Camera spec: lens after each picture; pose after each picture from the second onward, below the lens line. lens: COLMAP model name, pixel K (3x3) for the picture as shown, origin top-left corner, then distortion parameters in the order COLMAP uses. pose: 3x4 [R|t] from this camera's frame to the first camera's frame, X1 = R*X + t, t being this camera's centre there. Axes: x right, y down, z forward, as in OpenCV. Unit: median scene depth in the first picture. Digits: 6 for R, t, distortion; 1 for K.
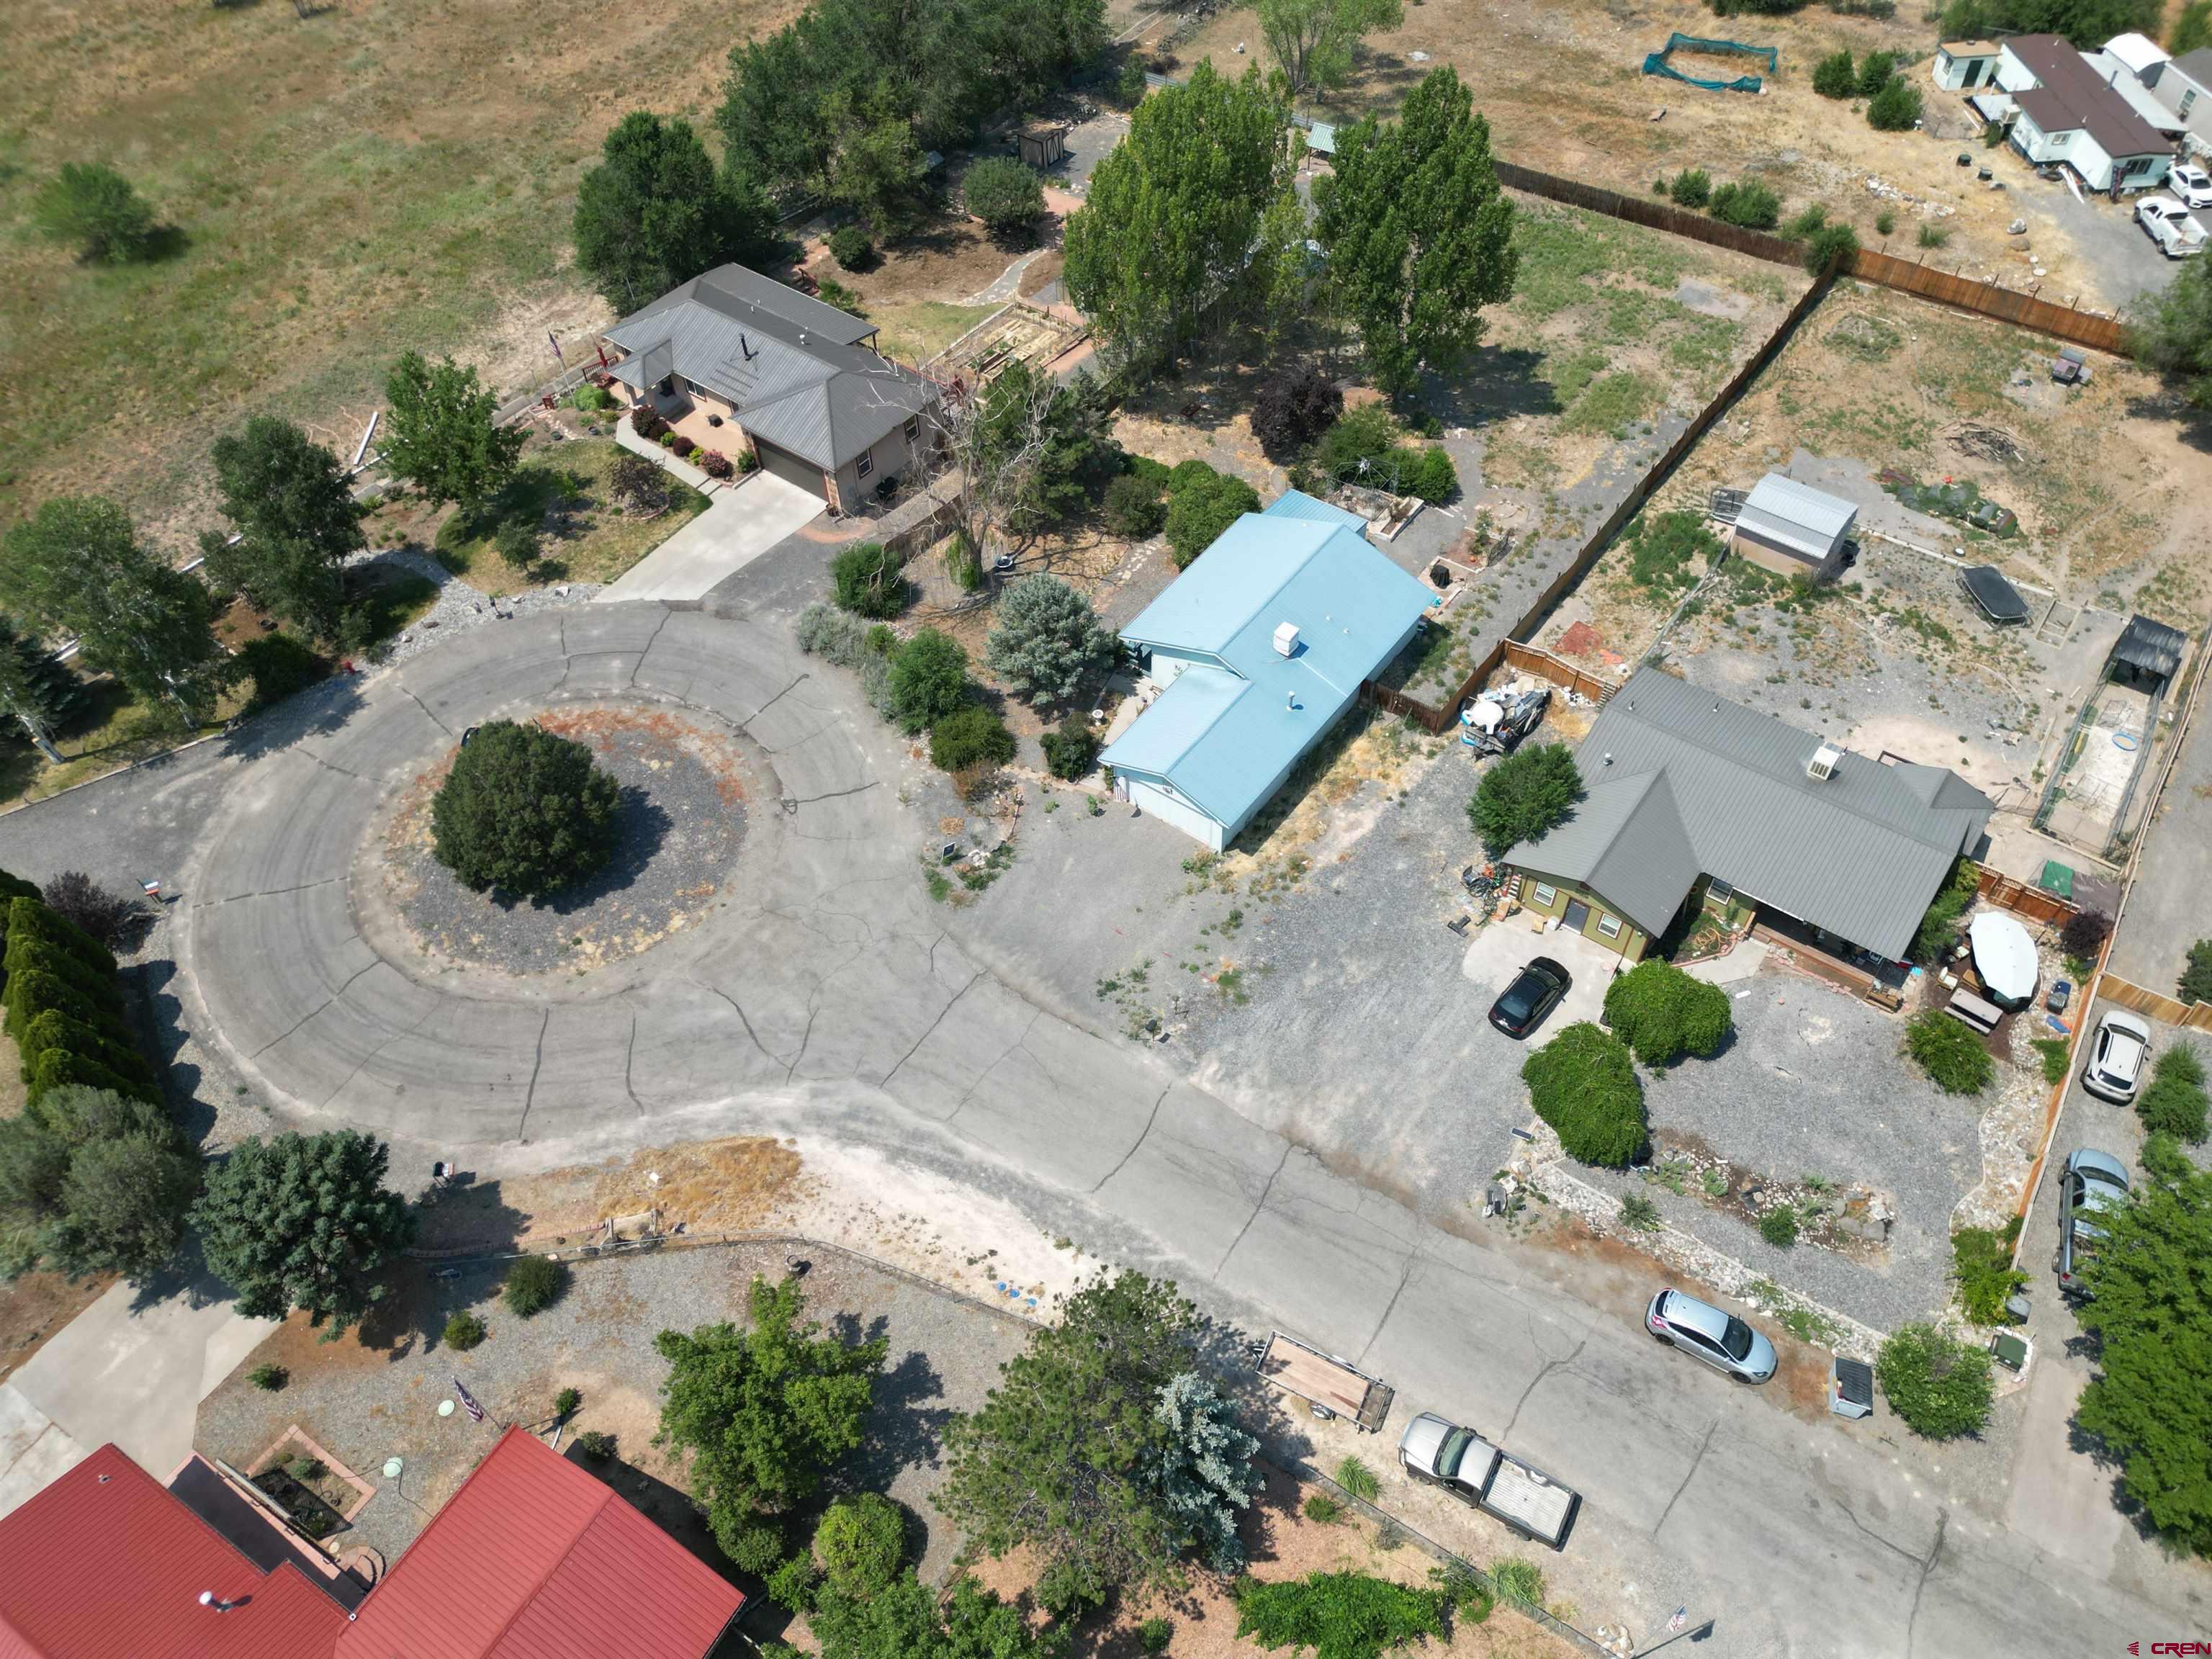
lens RADIAL K [[1537.9, 0, 1099.7], [0, 1537.9, 821.6], [0, 0, 1]] dist [0.058163, -0.050408]
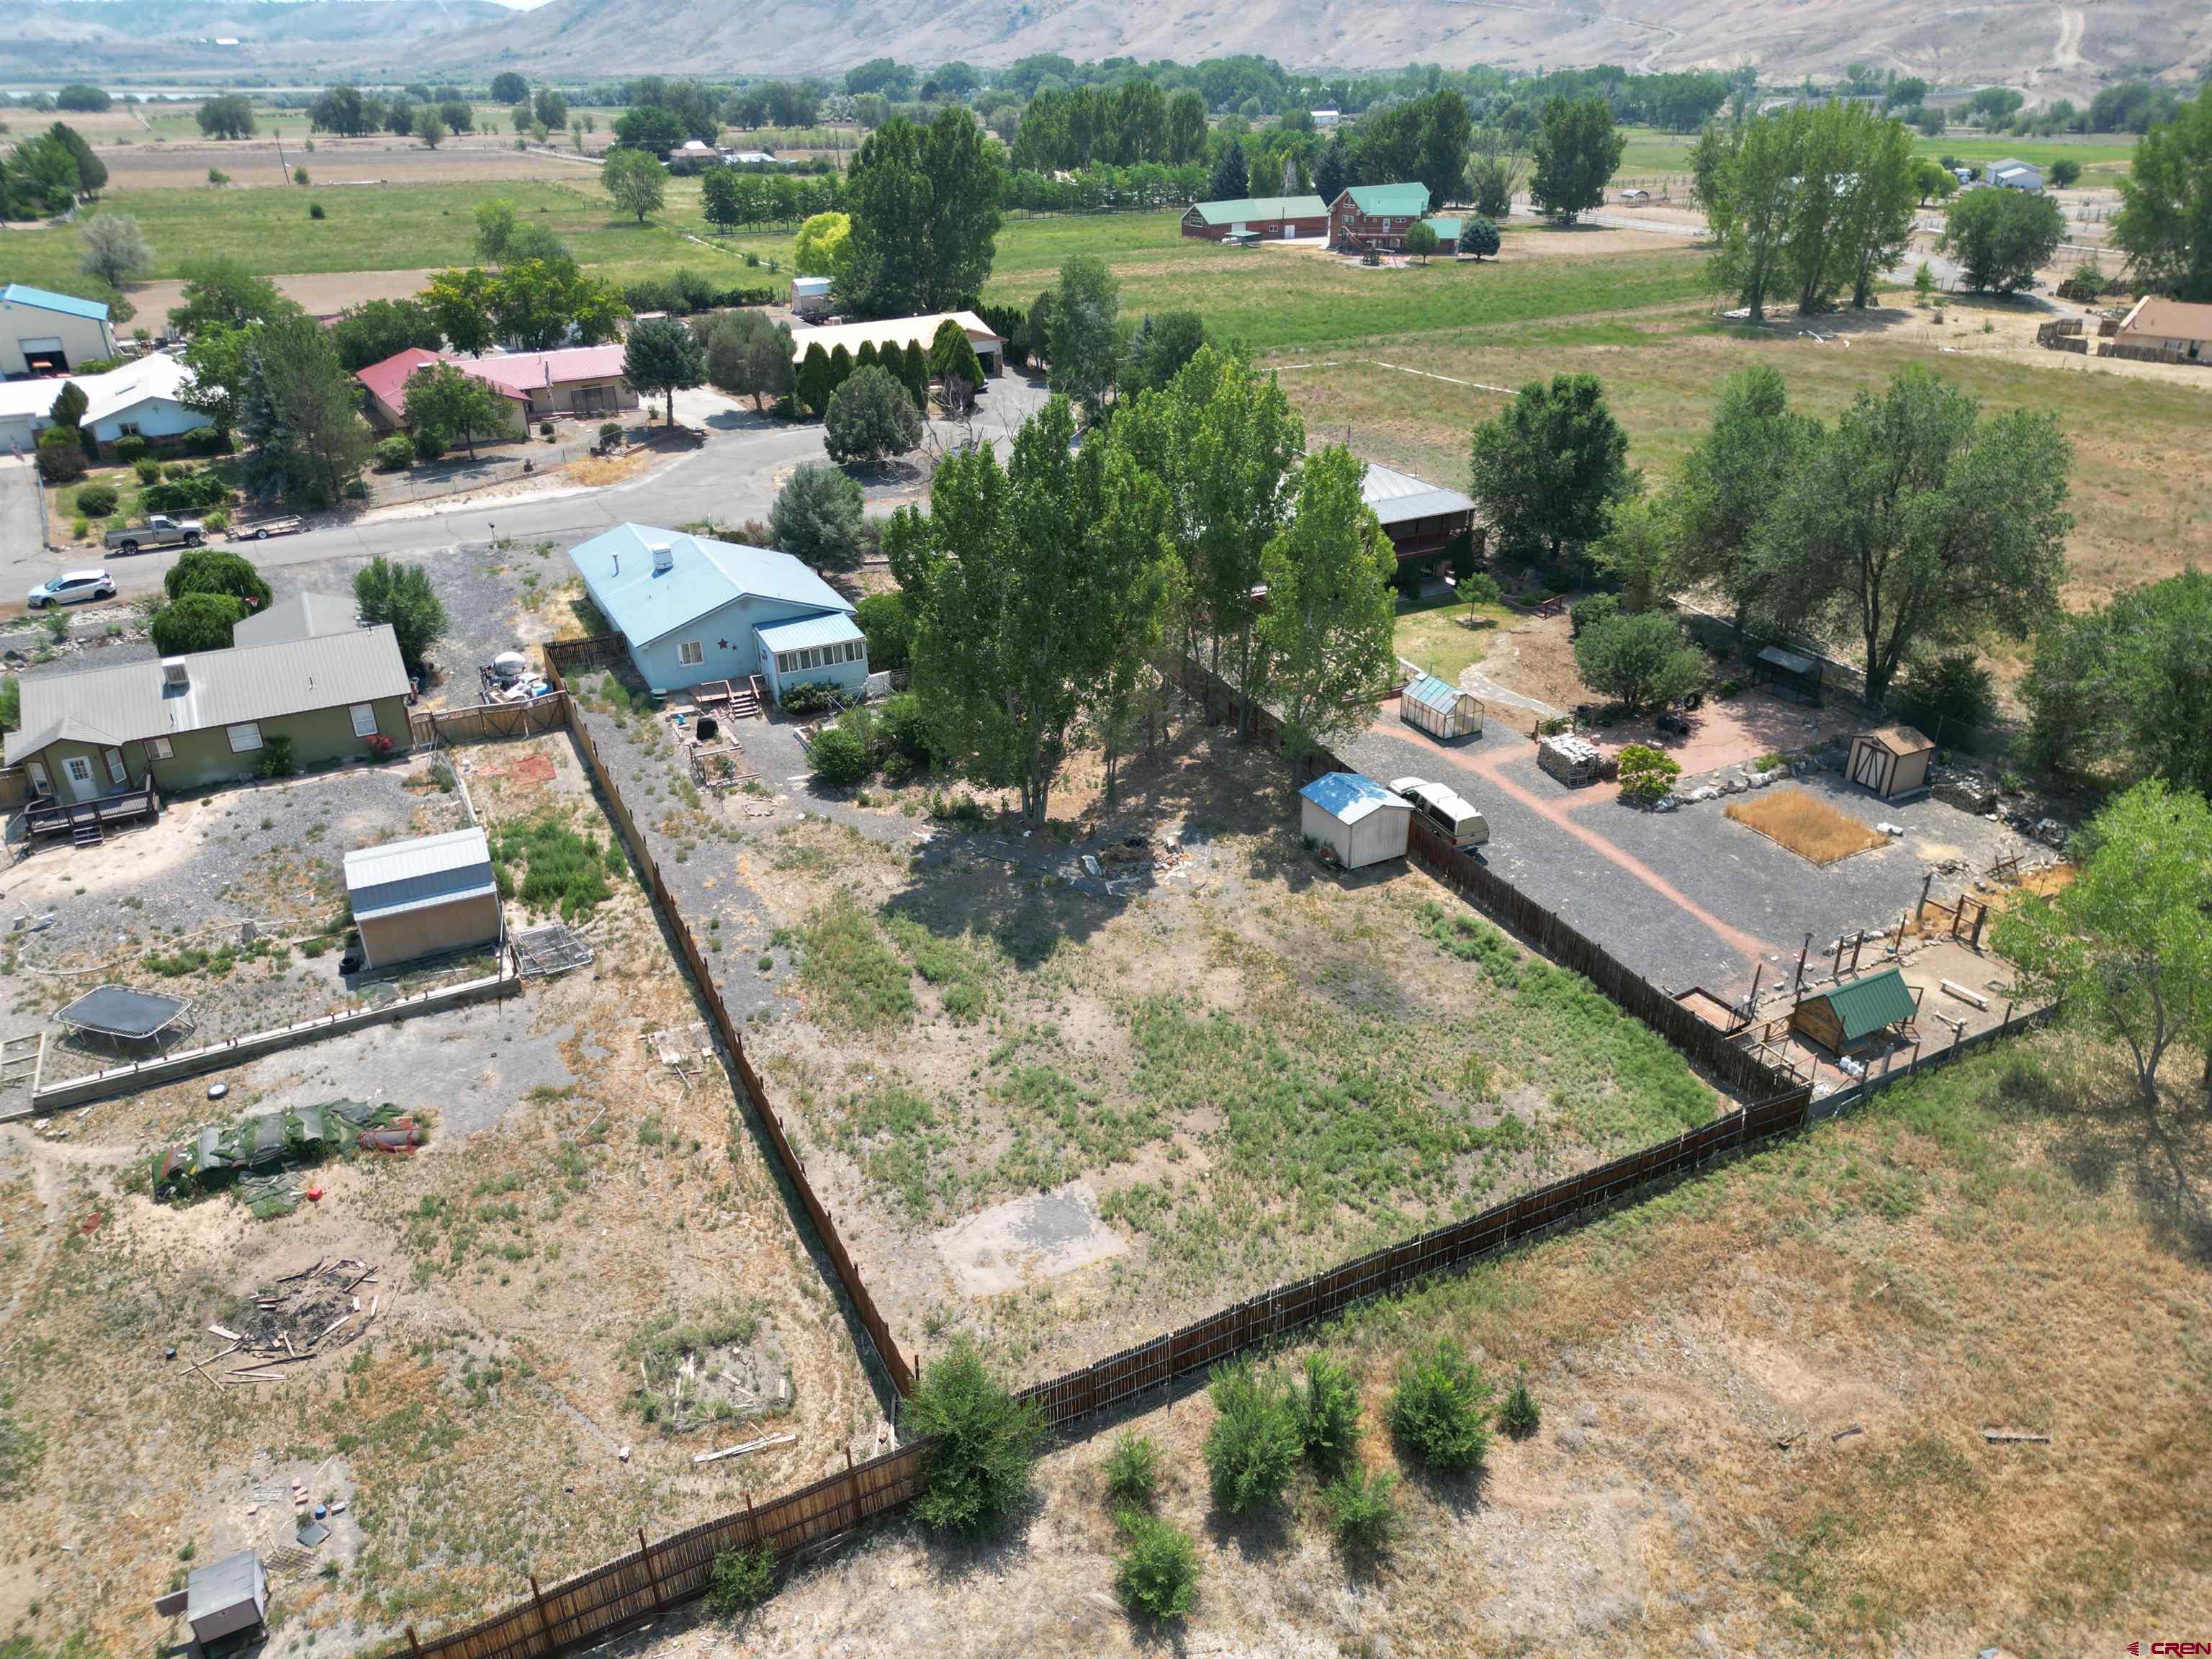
lens RADIAL K [[1537.9, 0, 1109.0], [0, 1537.9, 843.9], [0, 0, 1]] dist [0.058163, -0.050408]
pose [[-0.440769, 0.441752, -0.781395, 0.944613], [-0.670252, 0.417064, 0.613857, -0.934569], [0.597064, 0.794300, 0.112256, 1.205871]]
